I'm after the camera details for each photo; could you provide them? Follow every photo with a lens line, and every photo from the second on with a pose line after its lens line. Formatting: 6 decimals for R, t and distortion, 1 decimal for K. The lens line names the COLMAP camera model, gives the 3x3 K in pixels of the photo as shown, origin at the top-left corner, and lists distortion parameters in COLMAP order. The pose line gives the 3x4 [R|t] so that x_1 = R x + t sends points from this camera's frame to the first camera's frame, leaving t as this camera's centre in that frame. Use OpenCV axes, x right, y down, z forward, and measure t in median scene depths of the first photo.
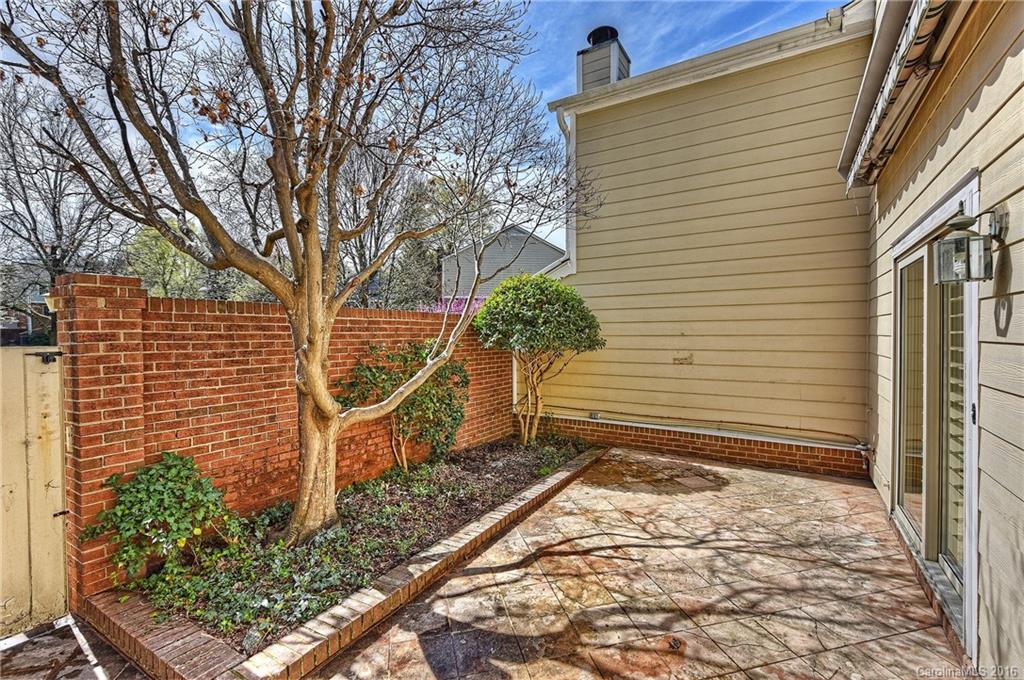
lens RADIAL K [[436.0, 0, 512.0], [0, 436.0, 340.0], [0, 0, 1]] dist [0.009082, 0.000041]
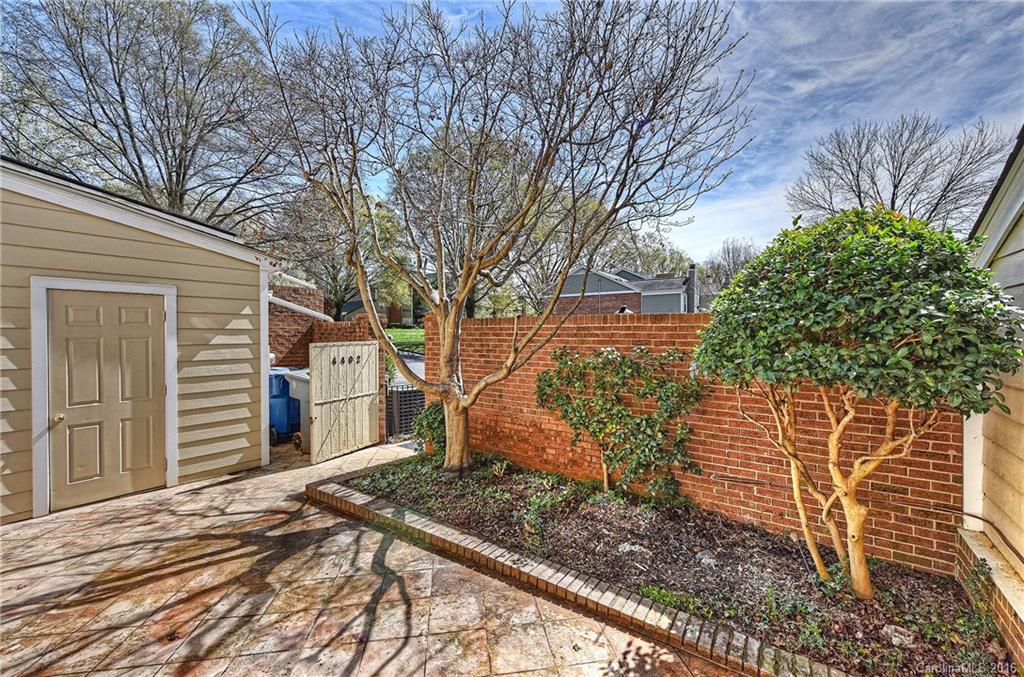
lens RADIAL K [[390.4, 0, 512.0], [0, 390.4, 338.5], [0, 0, 1]] dist [0.002025, -0.000109]
pose [[-0.037716, 0.022614, -0.999033, 0.854270], [-0.013994, 0.999634, 0.023156, -0.051174], [0.999191, 0.014854, -0.037386, 1.235255]]
